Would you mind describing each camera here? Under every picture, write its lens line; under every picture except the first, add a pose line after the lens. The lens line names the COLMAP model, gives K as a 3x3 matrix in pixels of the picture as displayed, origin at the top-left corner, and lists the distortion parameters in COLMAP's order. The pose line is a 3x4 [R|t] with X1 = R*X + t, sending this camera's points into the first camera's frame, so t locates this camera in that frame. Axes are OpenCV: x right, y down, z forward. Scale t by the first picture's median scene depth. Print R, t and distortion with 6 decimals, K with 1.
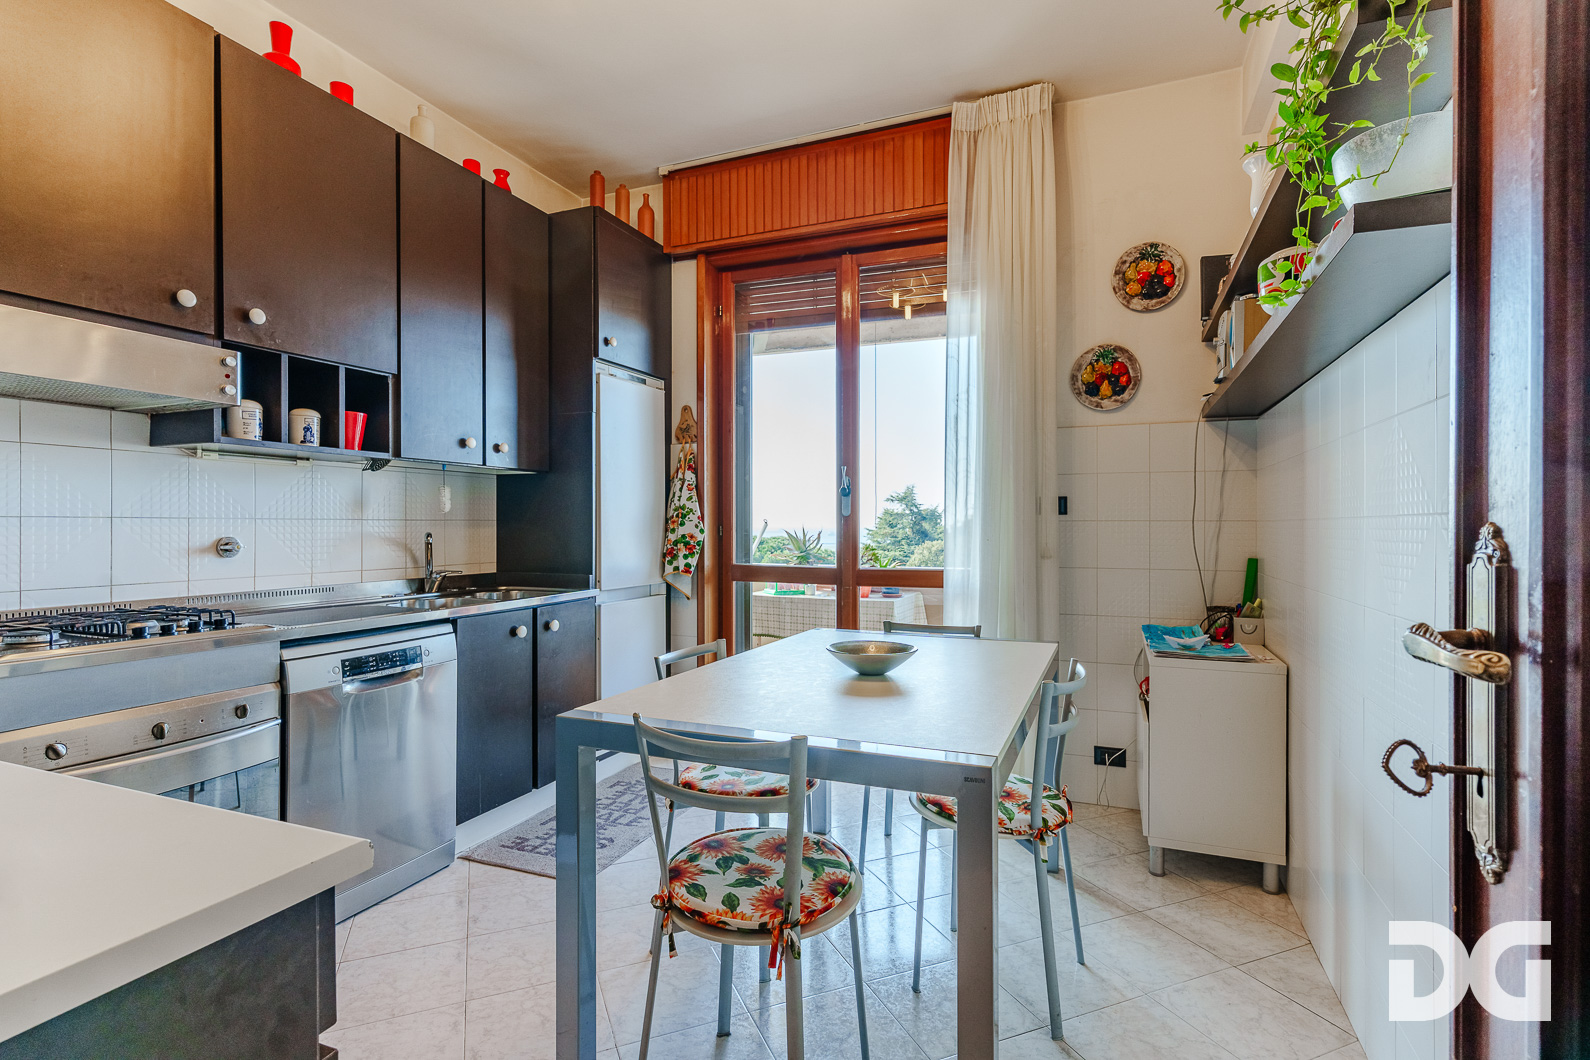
lens RADIAL K [[757.1, 0, 795.0], [0, 757.1, 530.0], [0, 0, 1]] dist [0.001476, -0.000009]
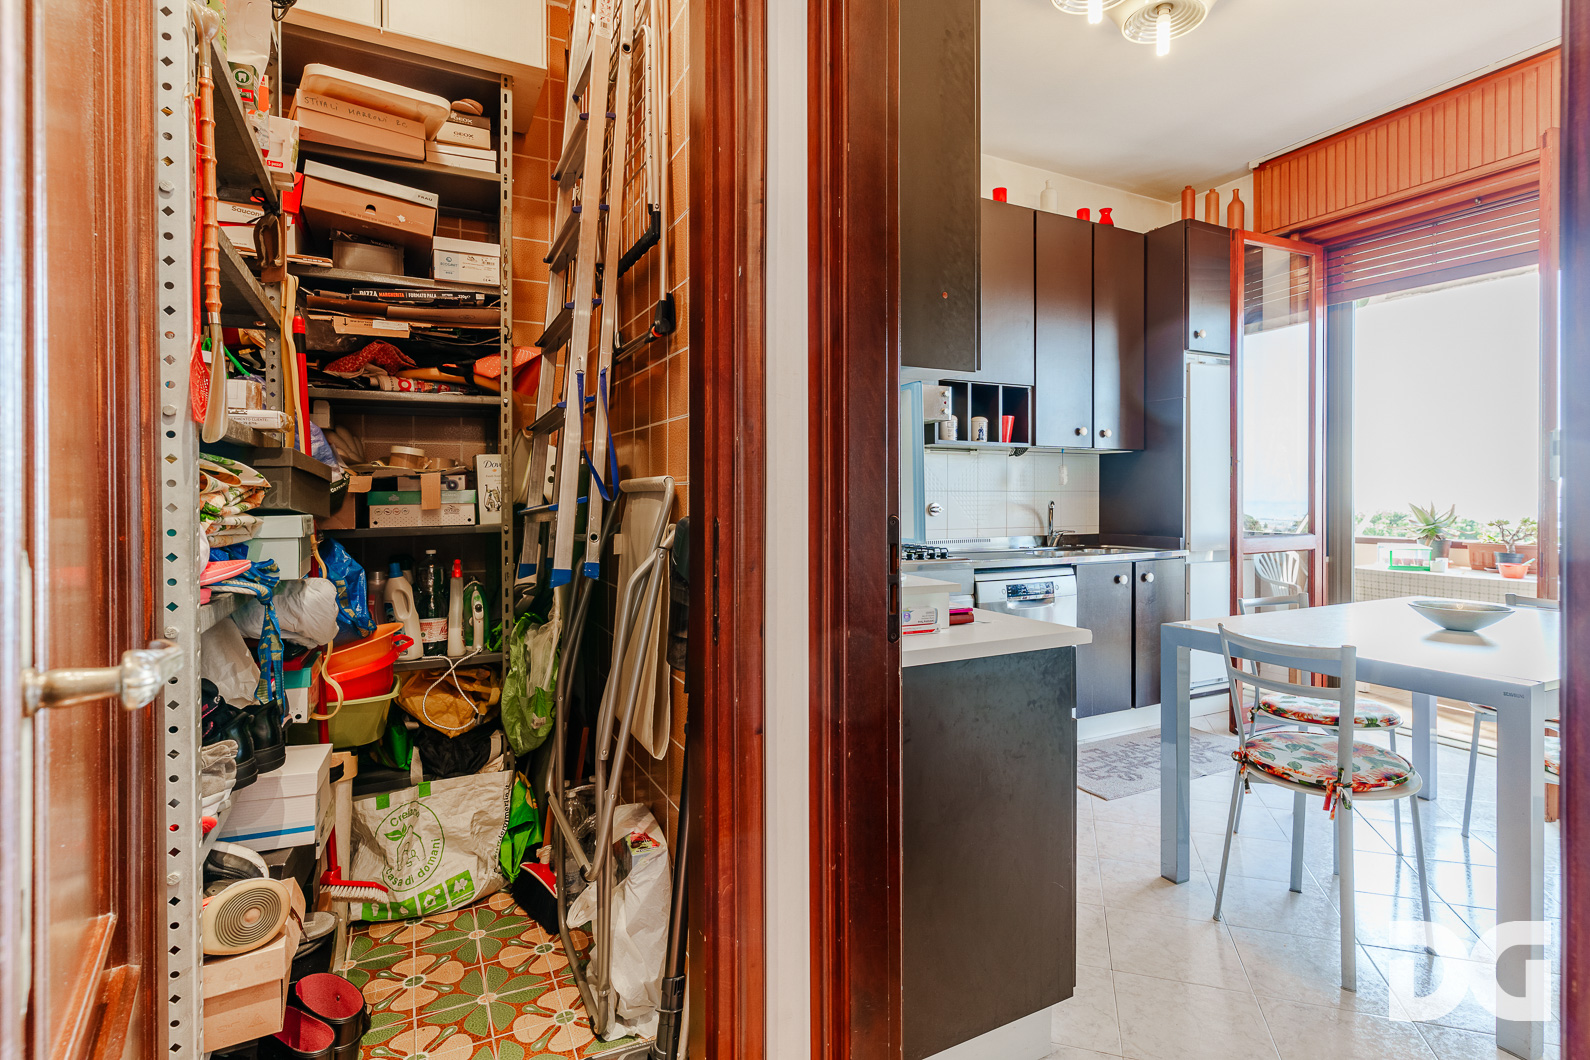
lens RADIAL K [[782.4, 0, 824.2], [0, 782.4, 500.4], [0, 0, 1]] dist [-0.000186, 0.000638]
pose [[0.774954, 0.001933, -0.632015, 0.075772], [-0.002173, 0.999998, 0.000394, 0.003132], [0.632014, 0.001068, 0.774956, -0.327145]]
